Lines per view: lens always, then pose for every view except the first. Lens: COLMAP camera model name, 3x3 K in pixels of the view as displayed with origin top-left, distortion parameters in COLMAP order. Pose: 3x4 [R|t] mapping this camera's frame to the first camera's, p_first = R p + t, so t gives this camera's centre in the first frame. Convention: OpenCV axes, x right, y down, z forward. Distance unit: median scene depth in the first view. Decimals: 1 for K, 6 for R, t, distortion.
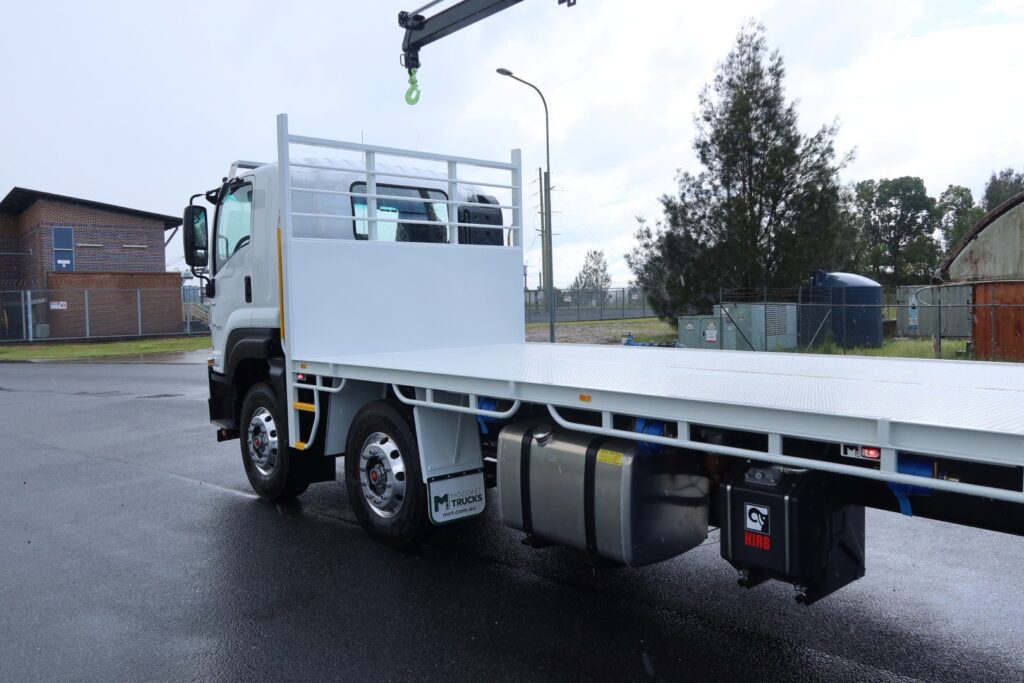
lens RADIAL K [[804.6, 0, 505.0], [0, 804.6, 327.3], [0, 0, 1]] dist [0.007278, -0.018336]
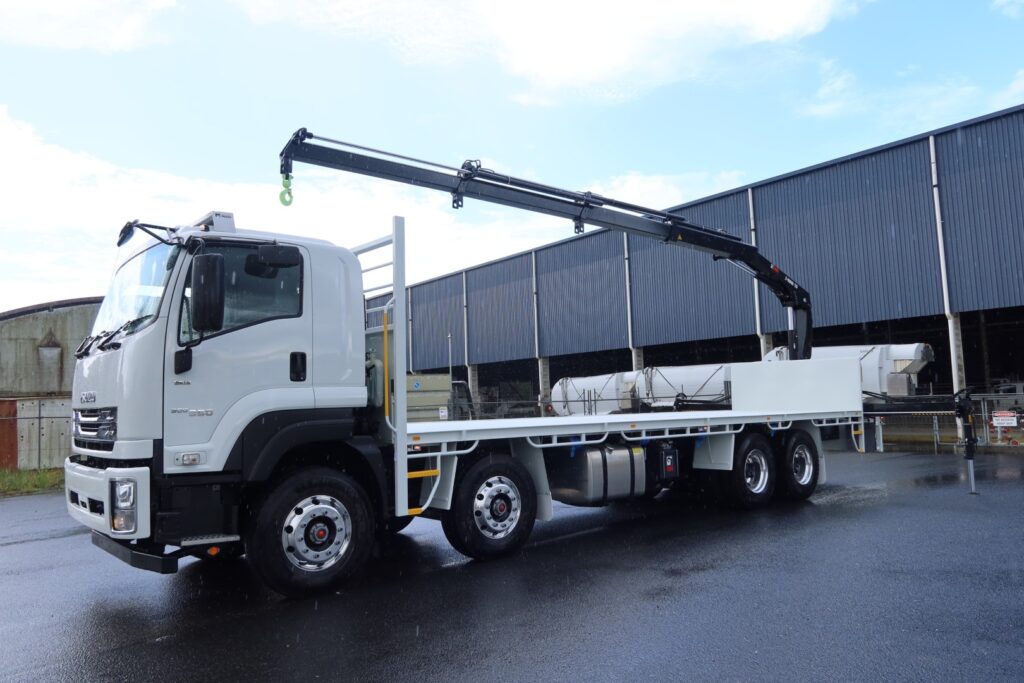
lens RADIAL K [[725.9, 0, 515.1], [0, 725.9, 334.4], [0, 0, 1]] dist [-0.029525, 0.002061]
pose [[-0.006395, 0.110713, 0.993832, -1.058189], [0.056852, 0.992285, -0.110175, 0.019156], [-0.998362, 0.055797, -0.012640, 0.712161]]
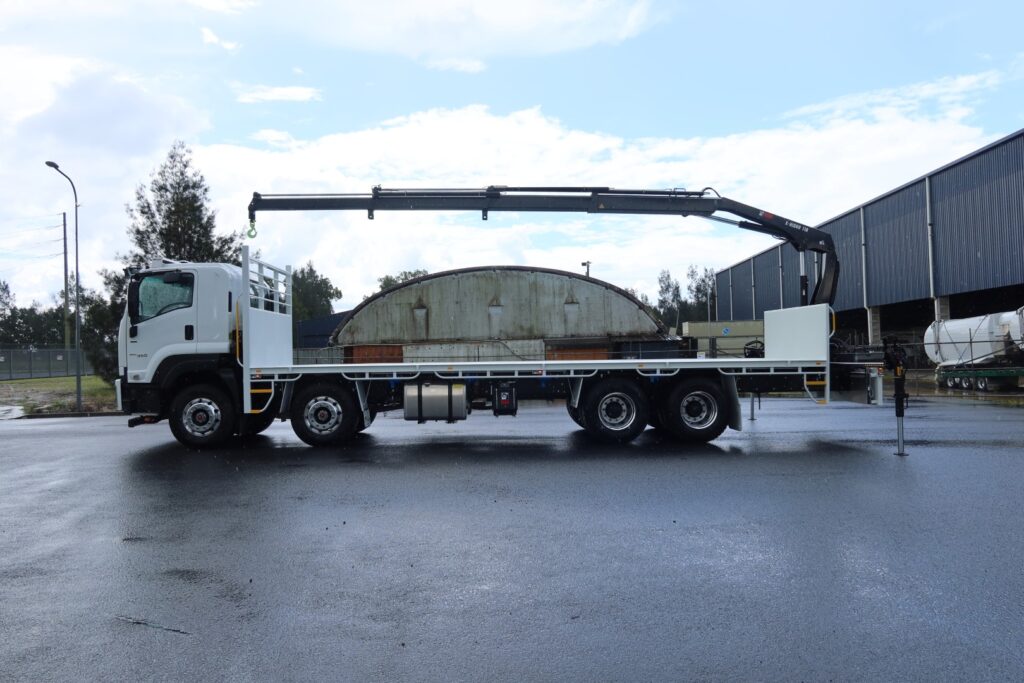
lens RADIAL K [[725.9, 0, 518.3], [0, 725.9, 331.9], [0, 0, 1]] dist [-0.029525, 0.002061]
pose [[0.620660, 0.032938, 0.783387, -1.042529], [0.031777, 0.997240, -0.067106, 0.076518], [-0.783435, 0.066544, 0.617901, -0.520619]]
